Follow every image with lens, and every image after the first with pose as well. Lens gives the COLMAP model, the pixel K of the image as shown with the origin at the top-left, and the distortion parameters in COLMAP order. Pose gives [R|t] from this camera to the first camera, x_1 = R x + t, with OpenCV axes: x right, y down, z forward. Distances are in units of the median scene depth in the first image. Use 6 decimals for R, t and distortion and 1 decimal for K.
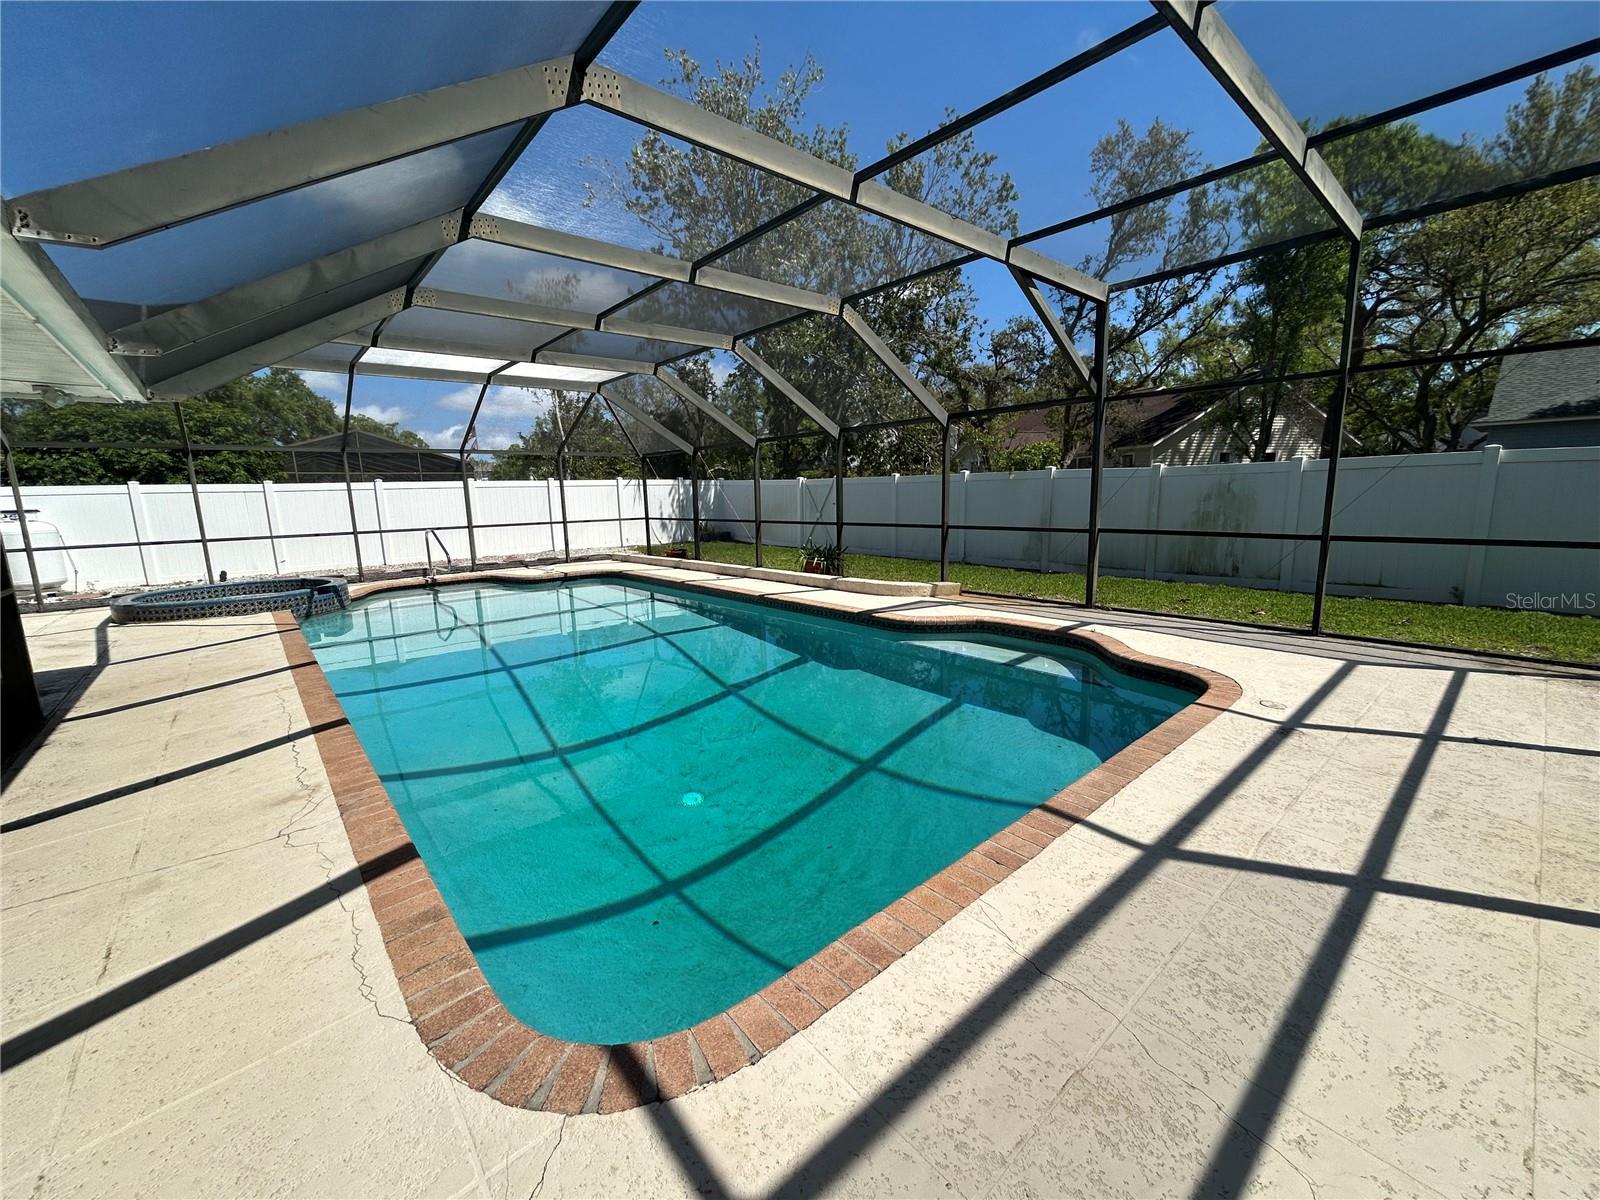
lens RADIAL K [[642.4, 0, 799.1], [0, 642.4, 601.1], [0, 0, 1]] dist [-0.001233, -0.000015]
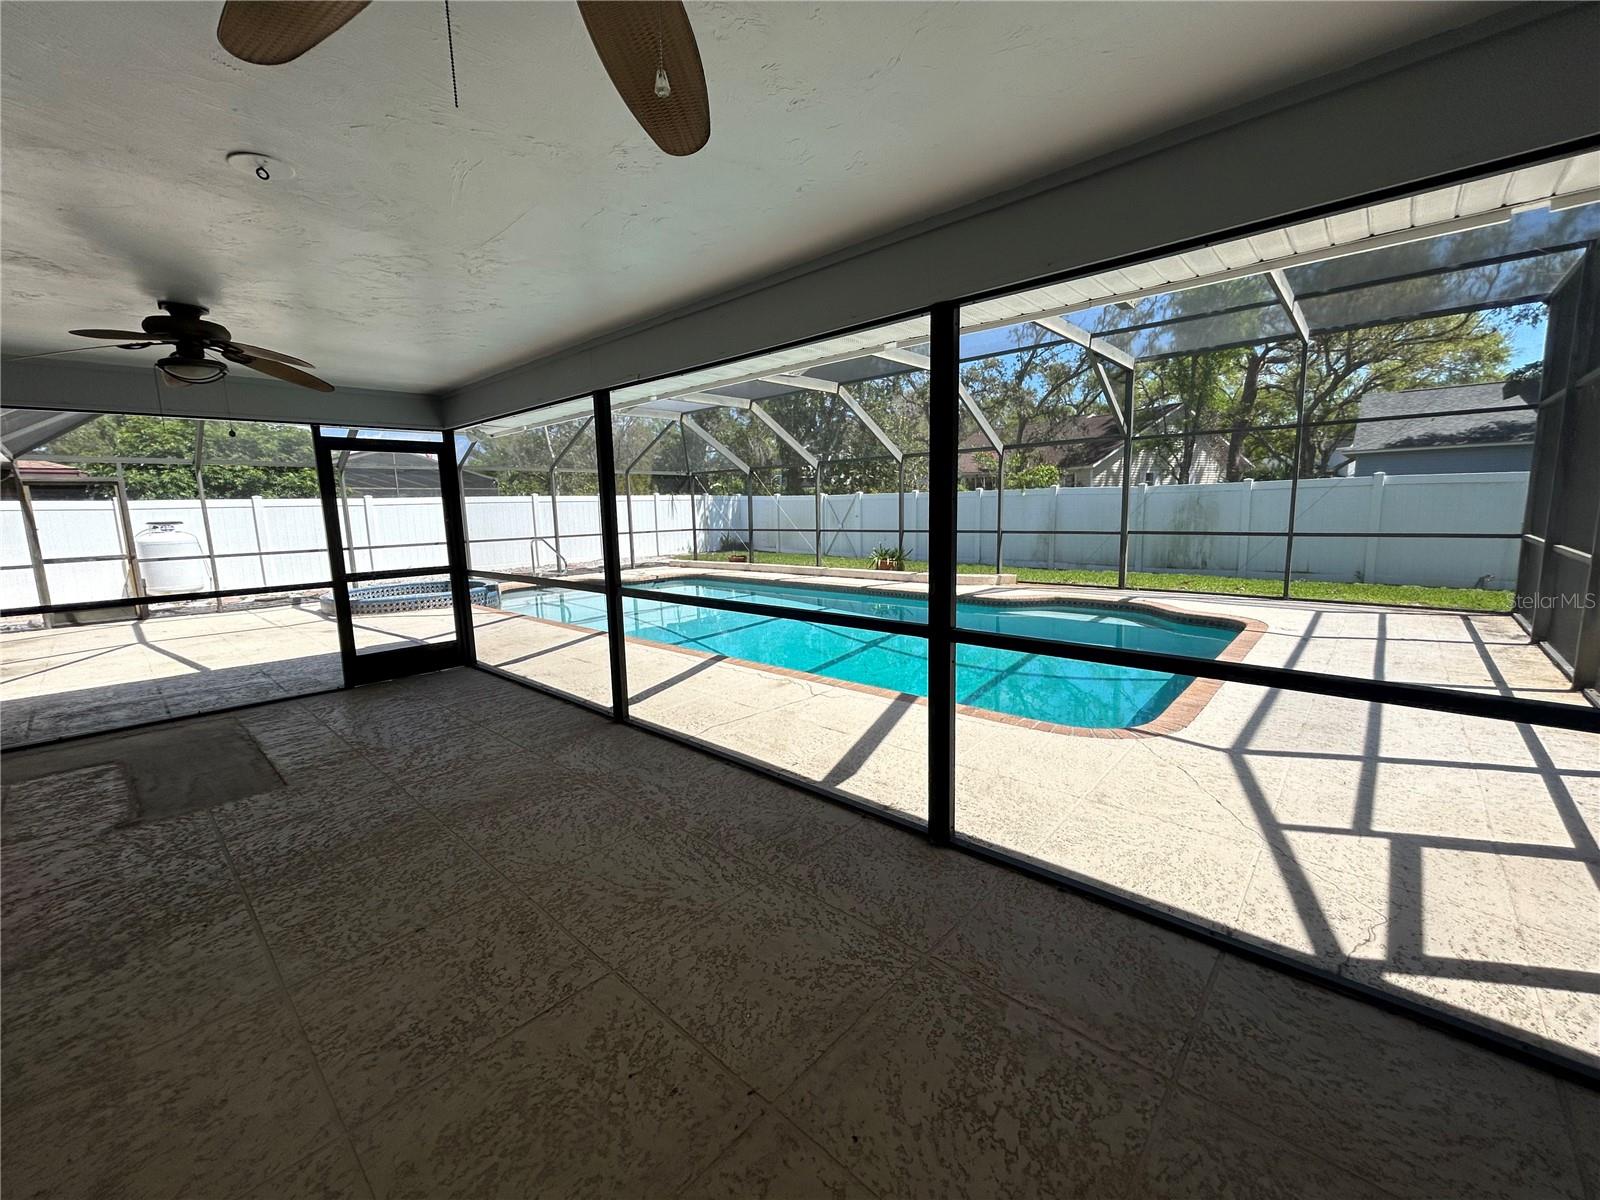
lens RADIAL K [[642.4, 0, 801.8], [0, 642.4, 598.6], [0, 0, 1]] dist [-0.001233, -0.000015]
pose [[0.992937, -0.017010, 0.117415, -0.238003], [0.020397, 0.999408, -0.027709, 0.033811], [-0.116874, 0.029908, 0.992696, -0.170069]]
